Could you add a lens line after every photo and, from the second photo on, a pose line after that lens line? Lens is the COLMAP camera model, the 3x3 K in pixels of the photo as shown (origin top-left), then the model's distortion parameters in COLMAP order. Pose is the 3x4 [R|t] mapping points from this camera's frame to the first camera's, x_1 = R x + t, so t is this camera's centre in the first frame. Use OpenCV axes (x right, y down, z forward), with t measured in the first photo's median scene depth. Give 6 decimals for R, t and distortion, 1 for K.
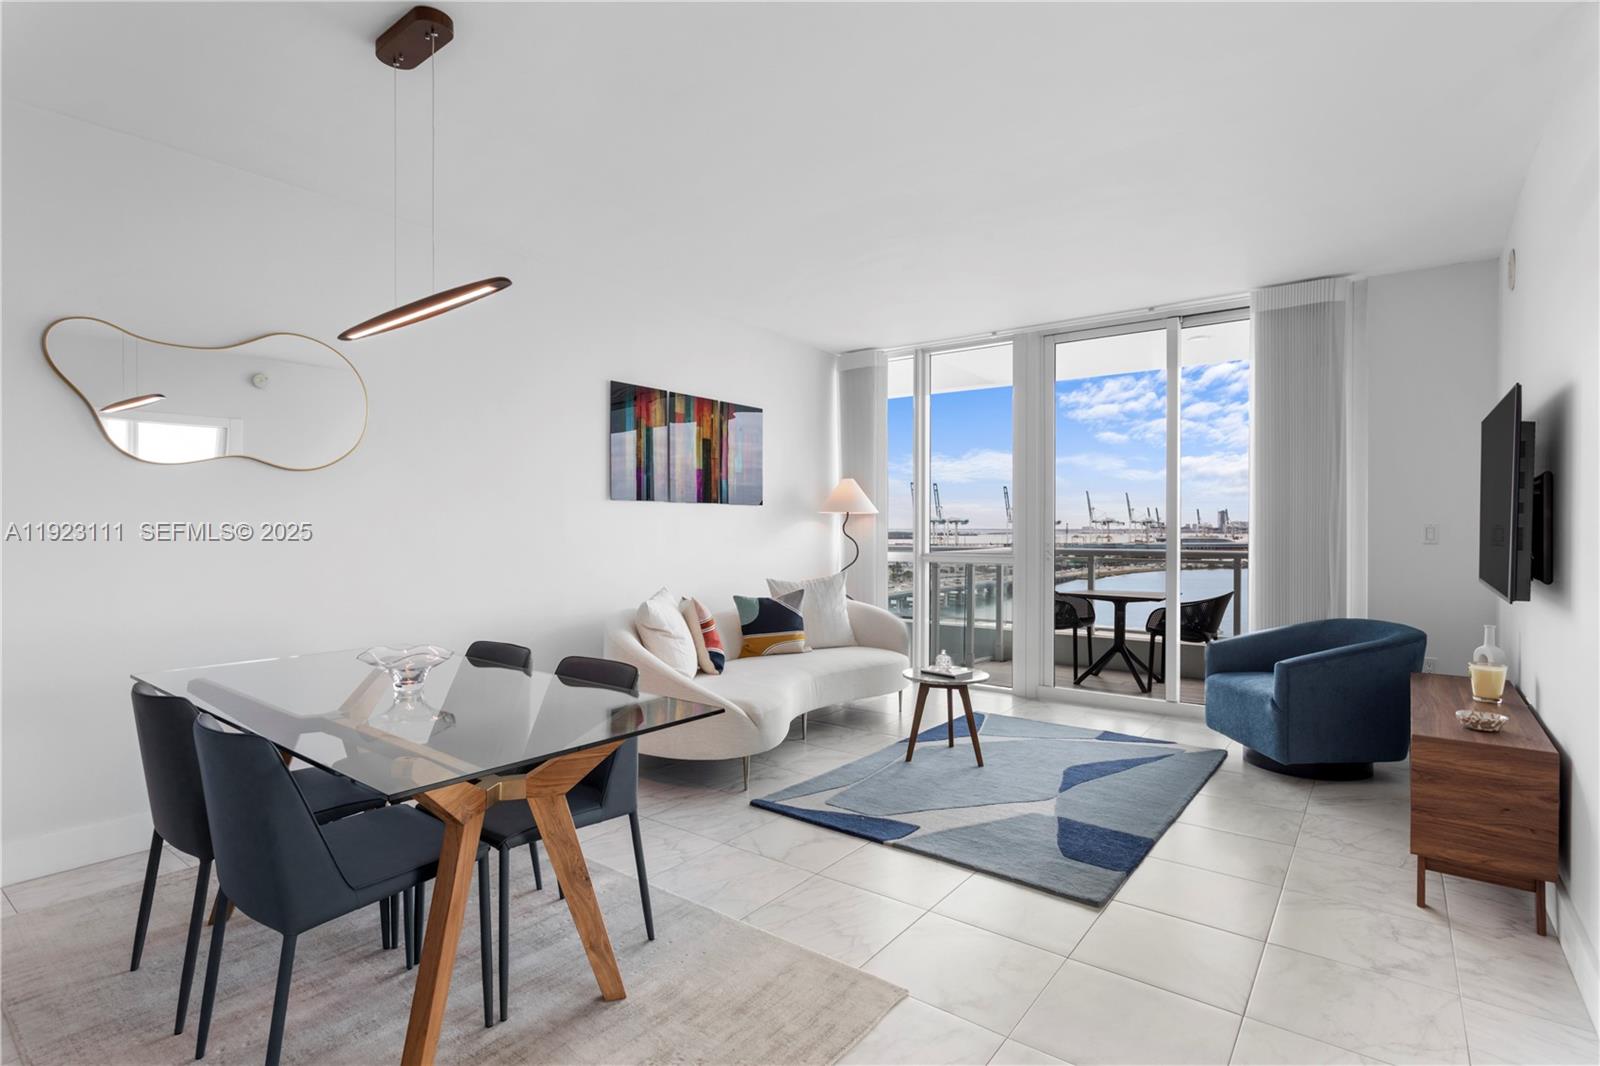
lens RADIAL K [[788.2, 0, 788.9], [0, 788.2, 532.4], [0, 0, 1]] dist [-0.013214, 0.006627]
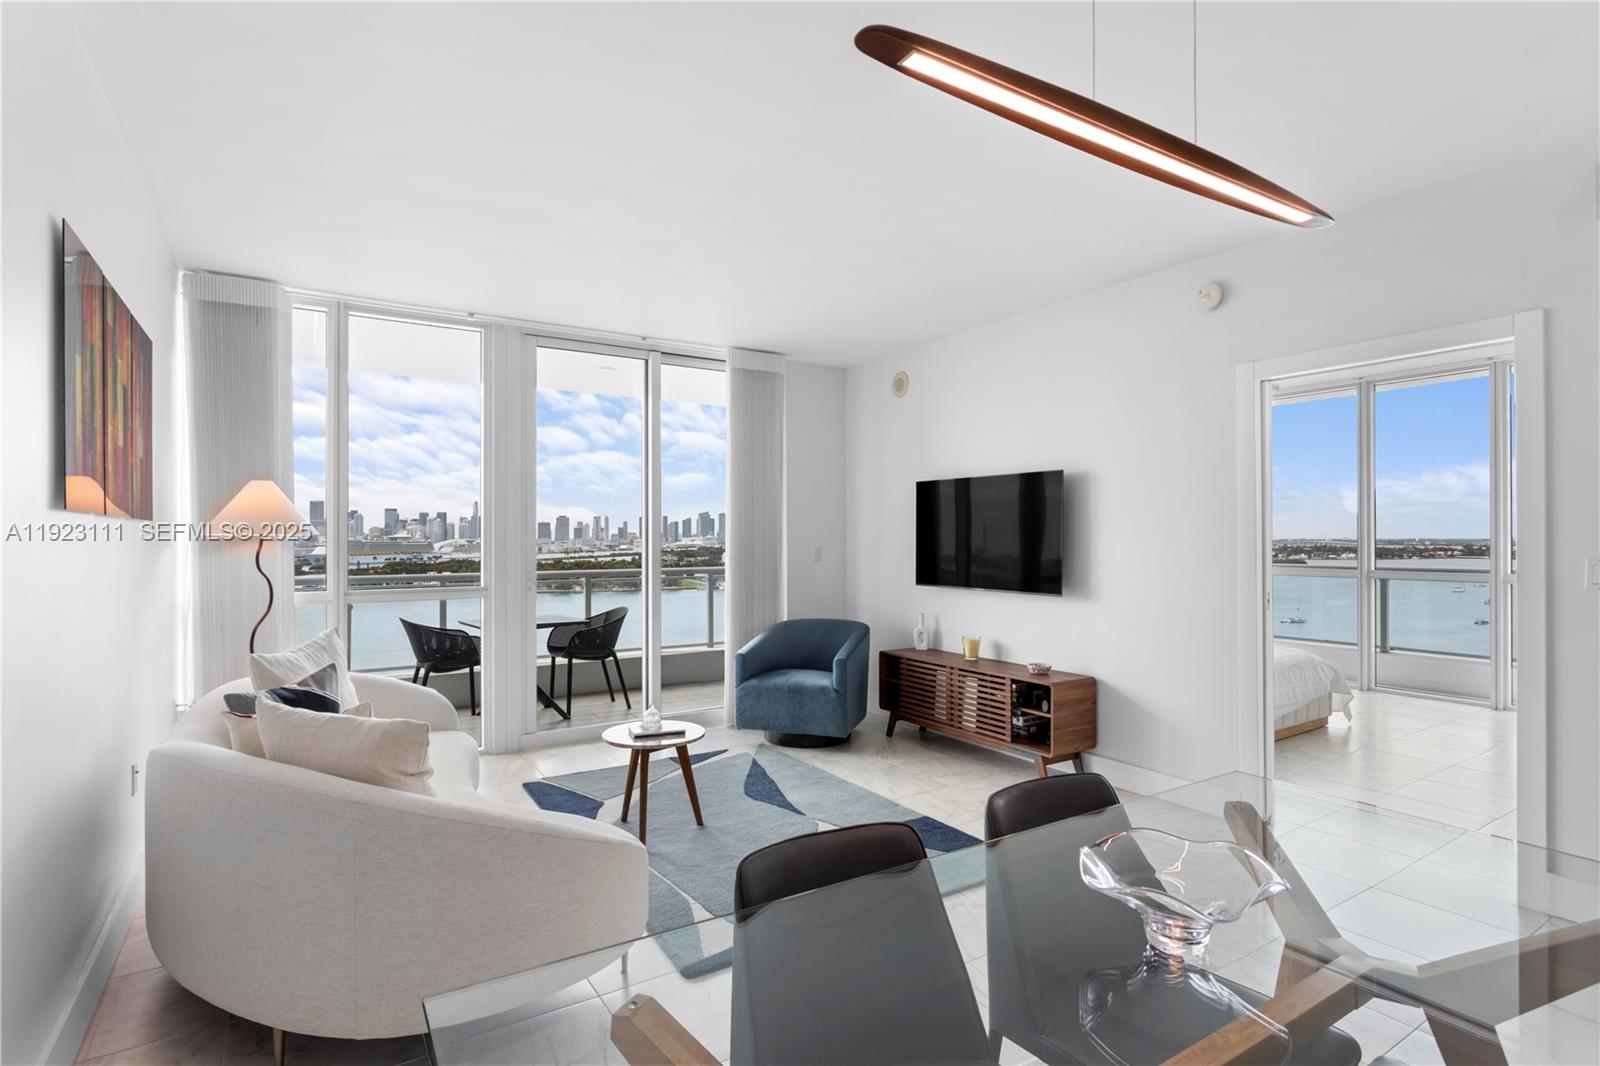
lens RADIAL K [[788.2, 0, 808.4], [0, 788.2, 544.4], [0, 0, 1]] dist [-0.013214, 0.006627]
pose [[0.325216, -0.010707, 0.945579, -0.401284], [0.009986, 0.999919, 0.007888, -0.020231], [-0.945587, 0.006877, 0.325296, 0.422465]]
